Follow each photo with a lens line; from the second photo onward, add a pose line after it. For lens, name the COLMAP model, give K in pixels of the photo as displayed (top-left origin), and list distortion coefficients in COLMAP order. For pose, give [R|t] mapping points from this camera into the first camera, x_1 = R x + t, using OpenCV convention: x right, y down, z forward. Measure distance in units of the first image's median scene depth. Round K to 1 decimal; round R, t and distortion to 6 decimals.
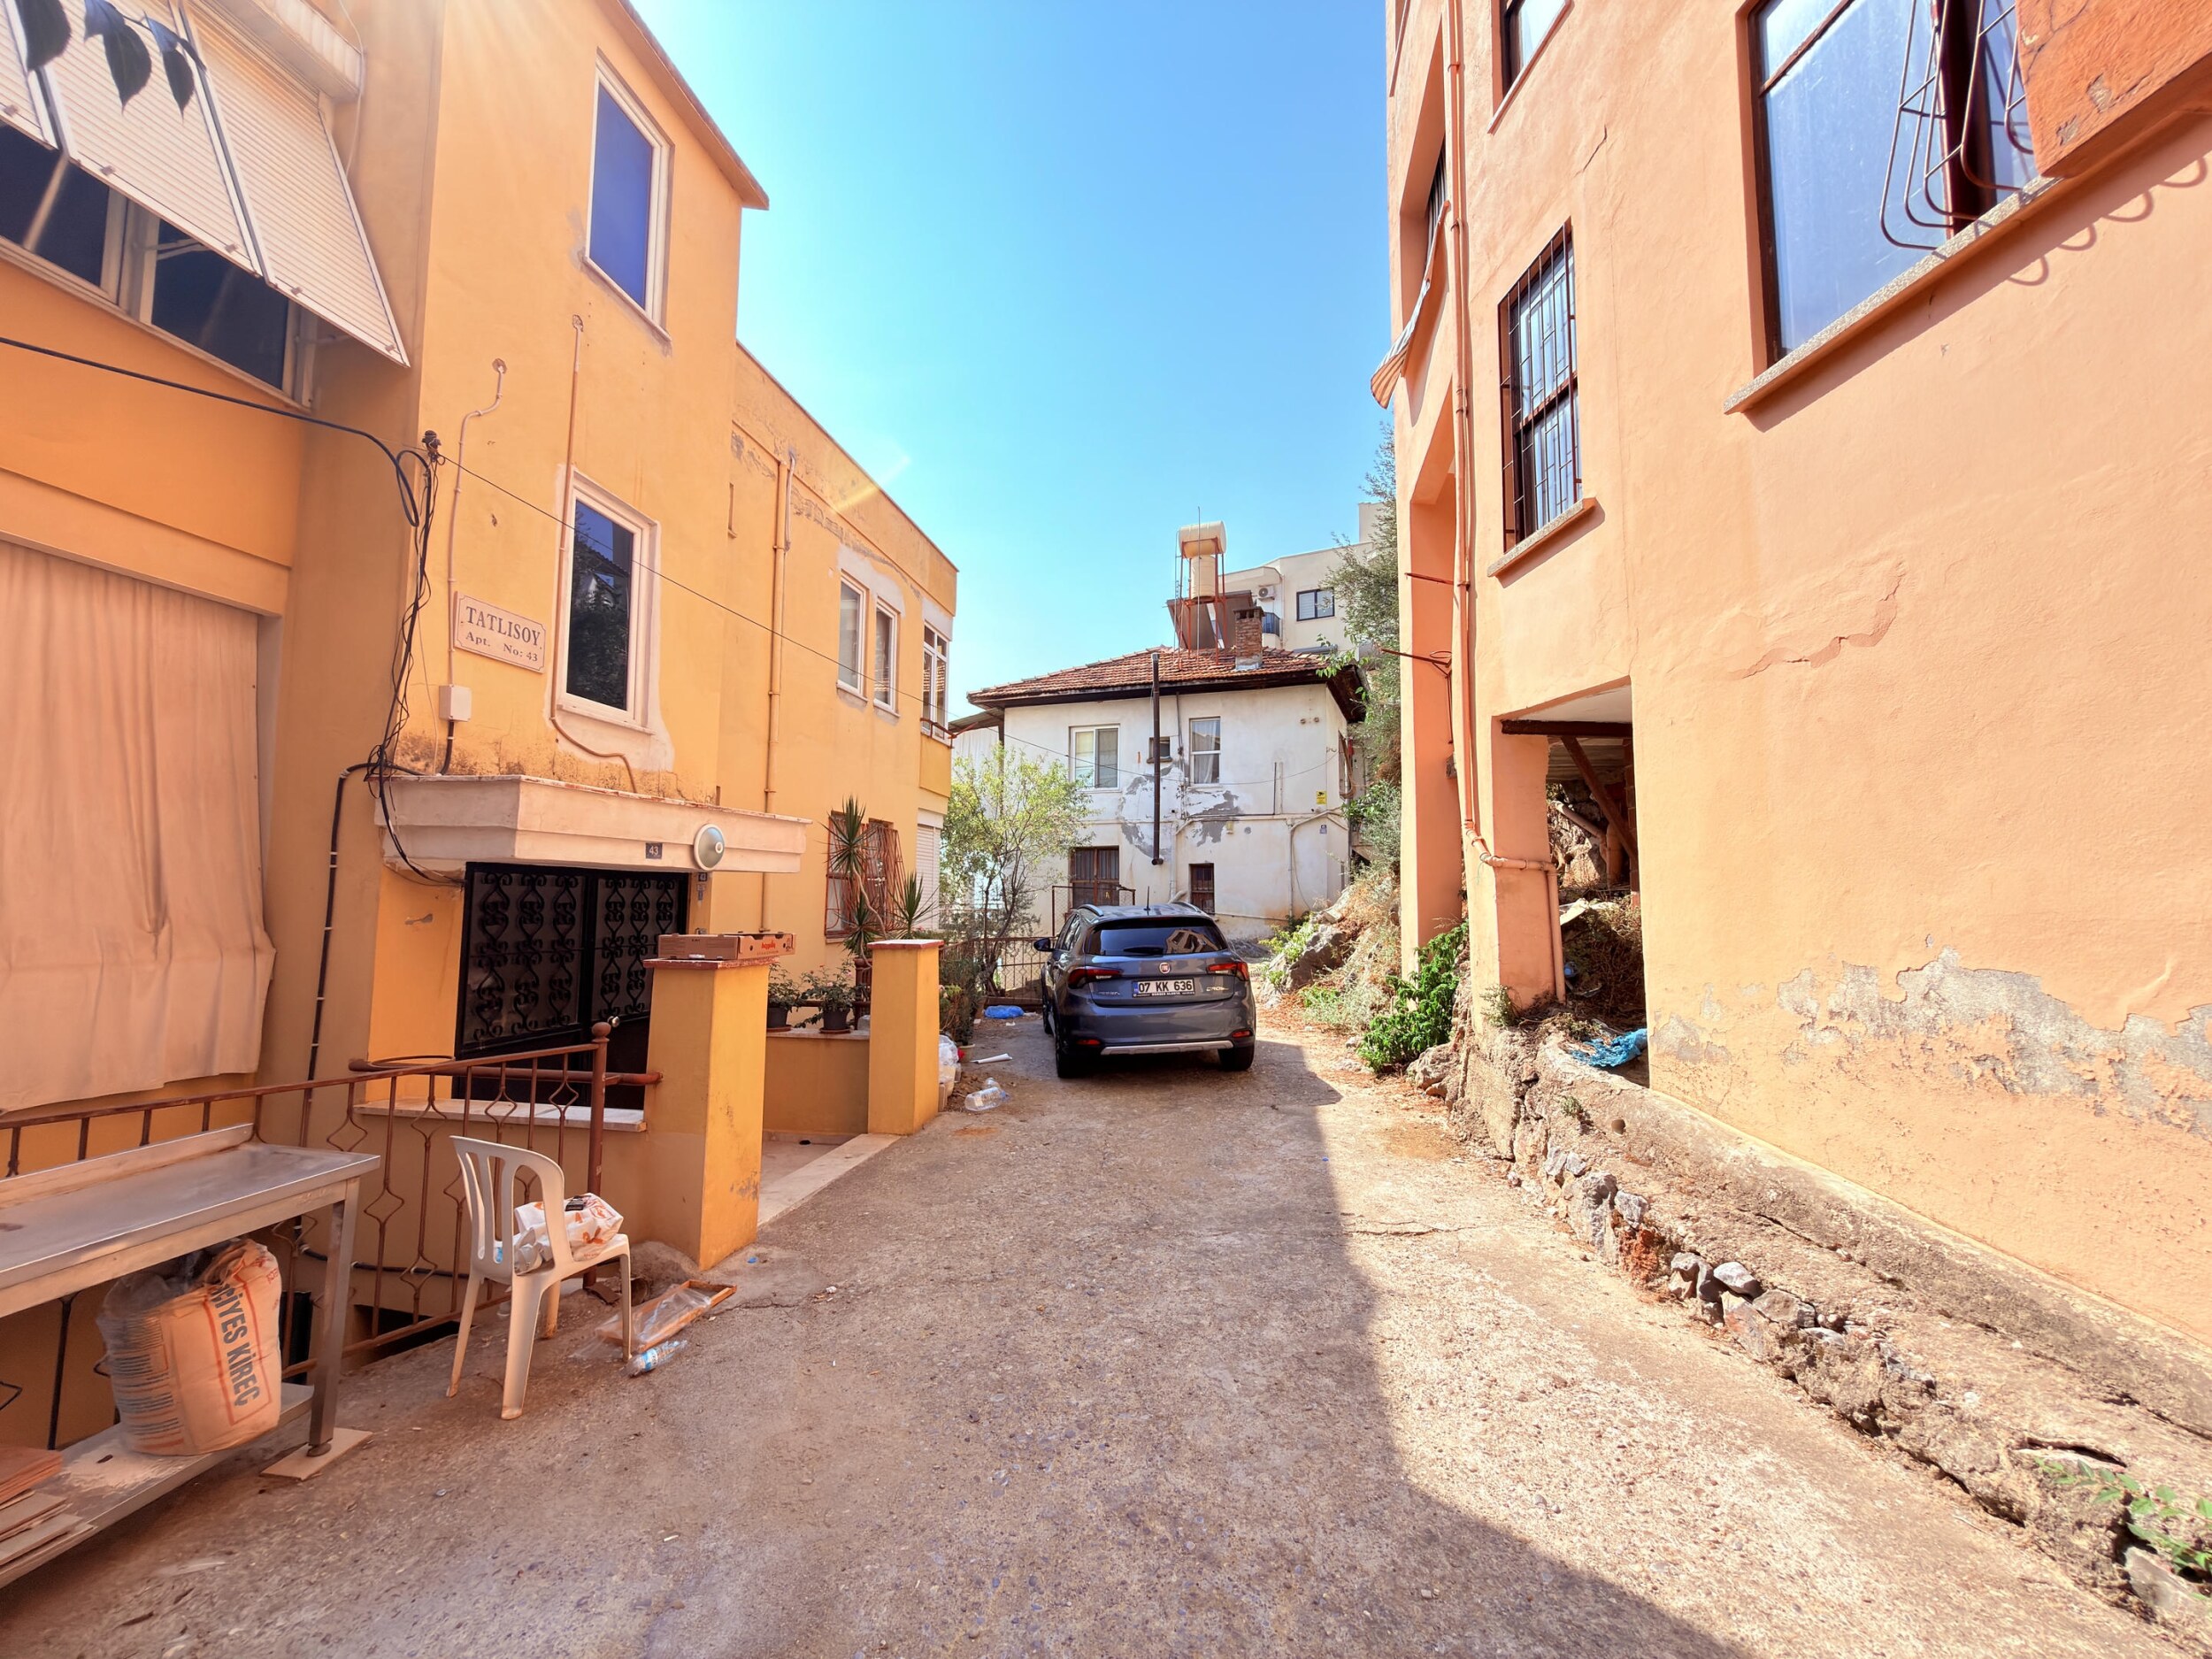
lens RADIAL K [[884.1, 0, 1107.8], [0, 884.1, 828.8], [0, 0, 1]] dist [0.000884, -0.000095]
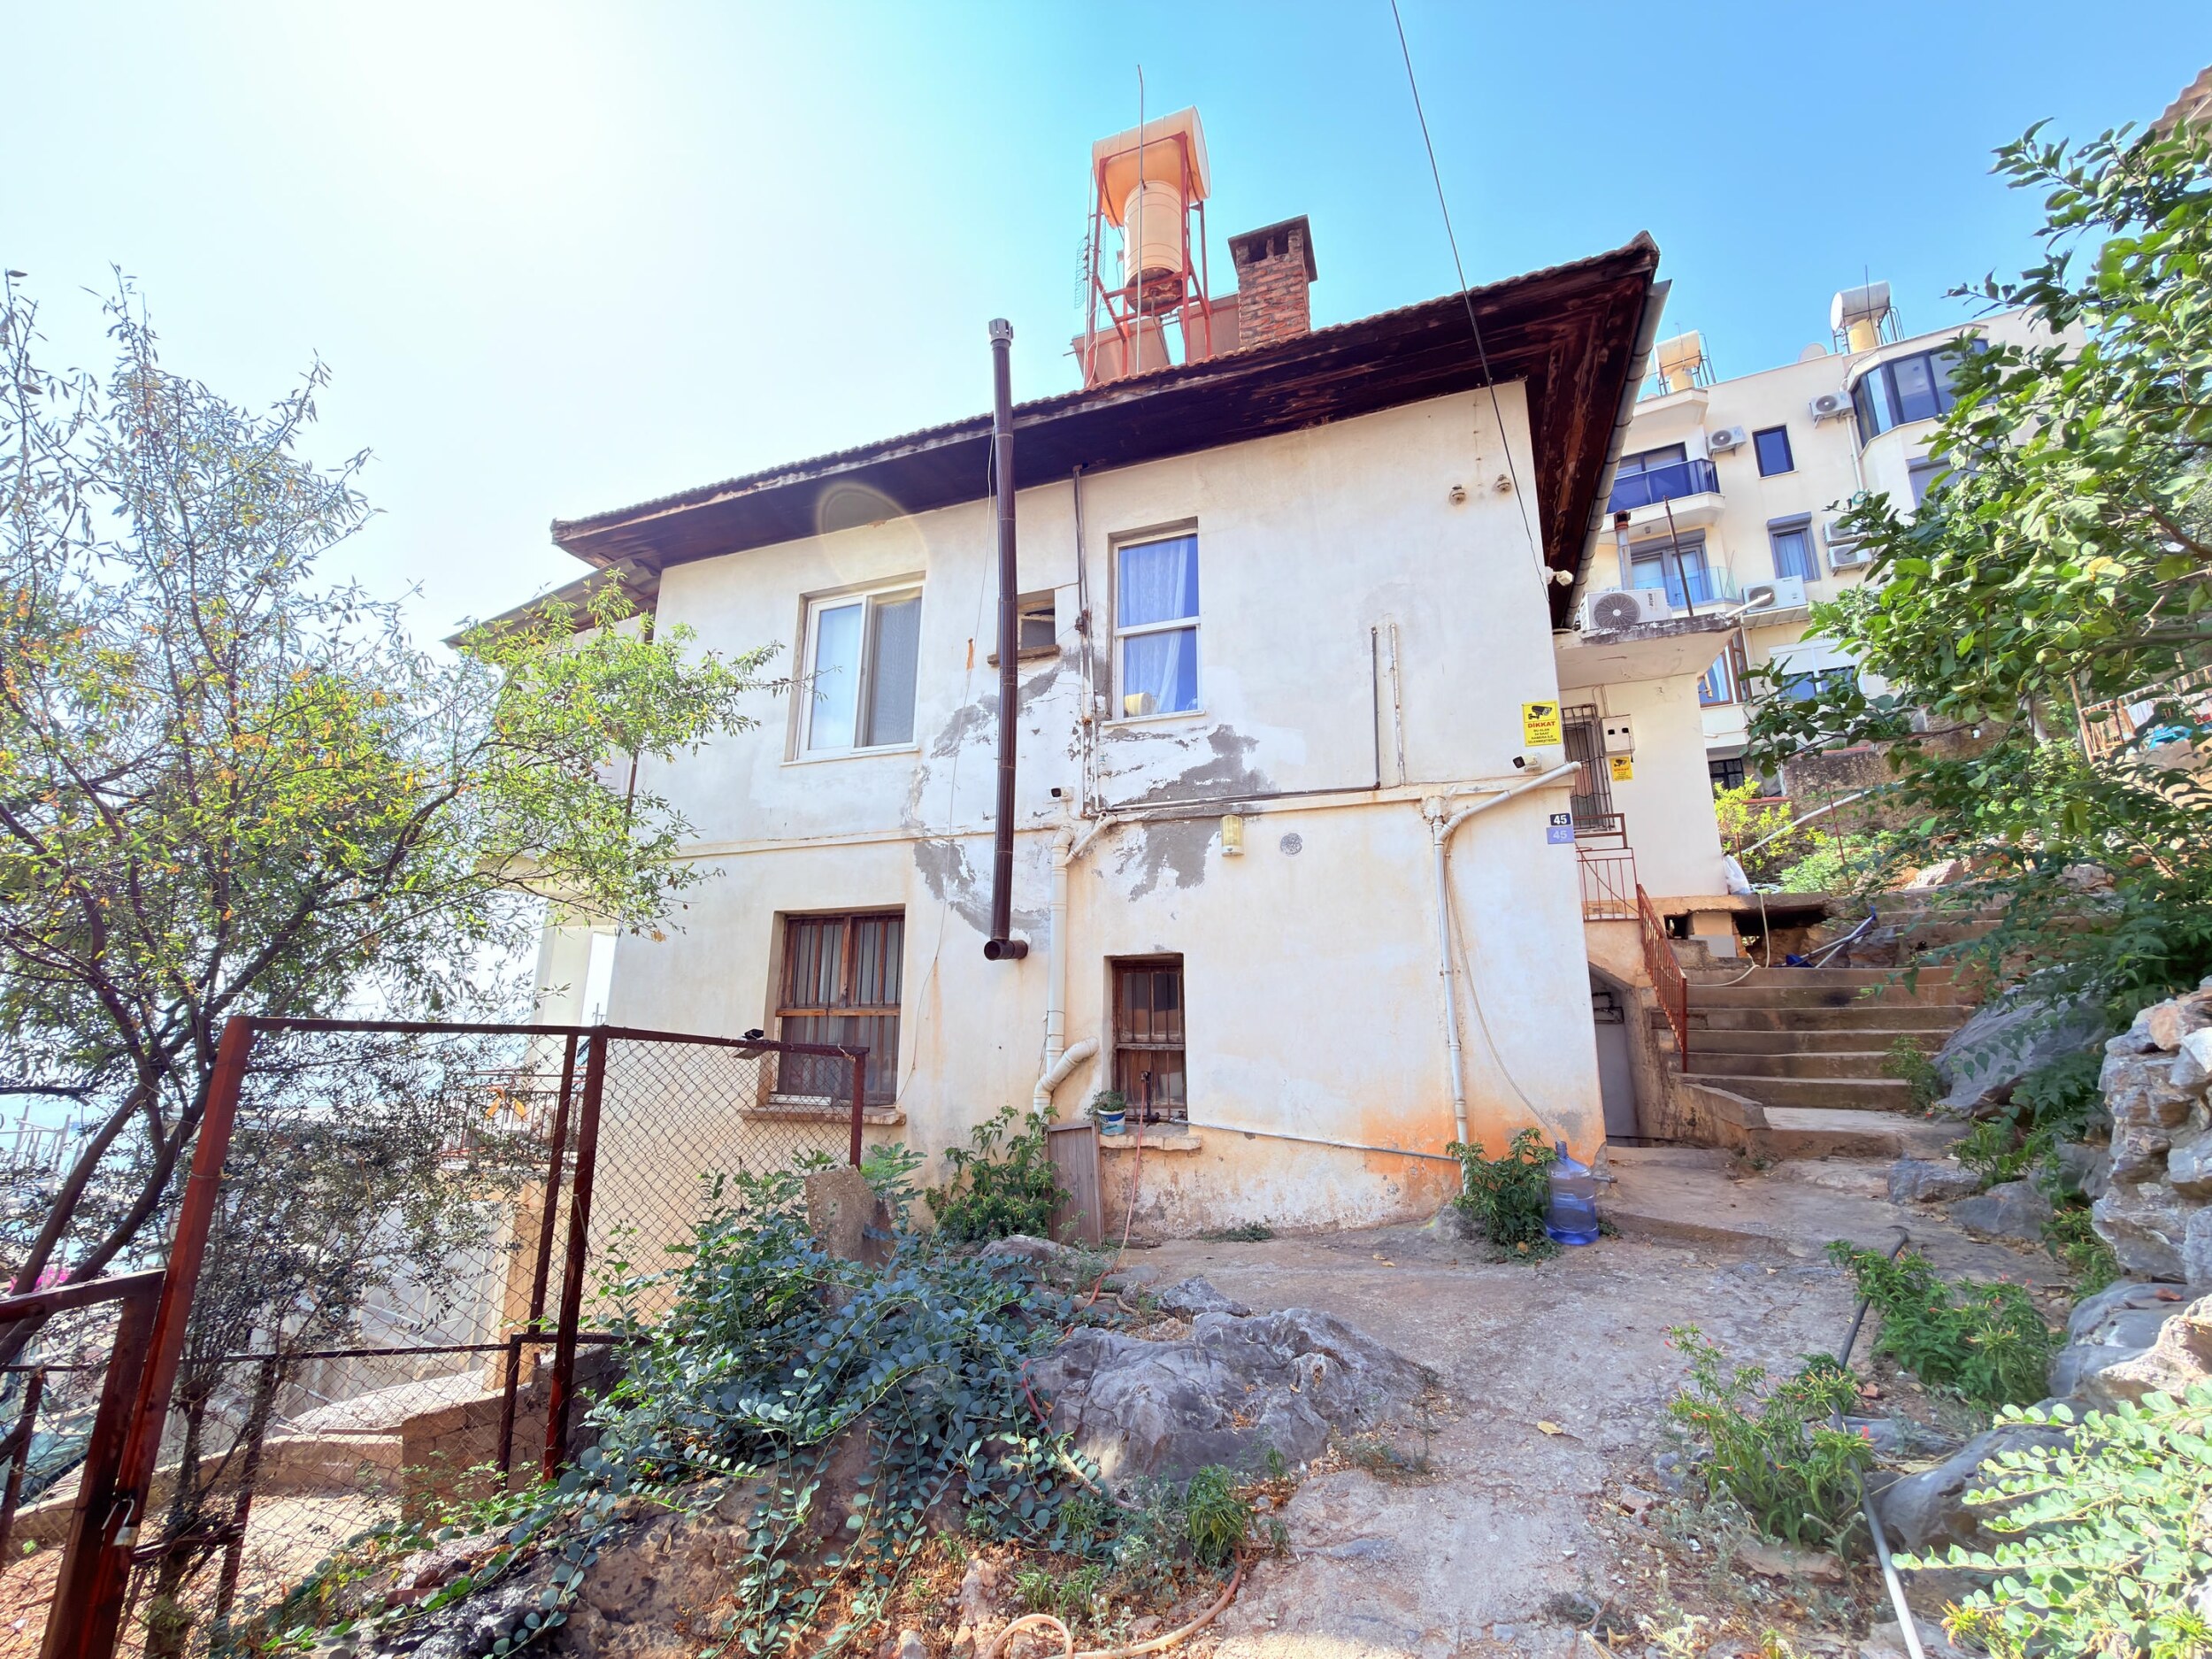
lens RADIAL K [[879.1, 0, 1106.0], [0, 879.1, 829.5], [0, 0, 1]] dist [0.001787, 0.000107]
pose [[0.999926, -0.002594, -0.011908, 0.095901], [0.000860, 0.989665, -0.143393, 0.039804], [0.012157, 0.143372, 0.989594, 0.683412]]
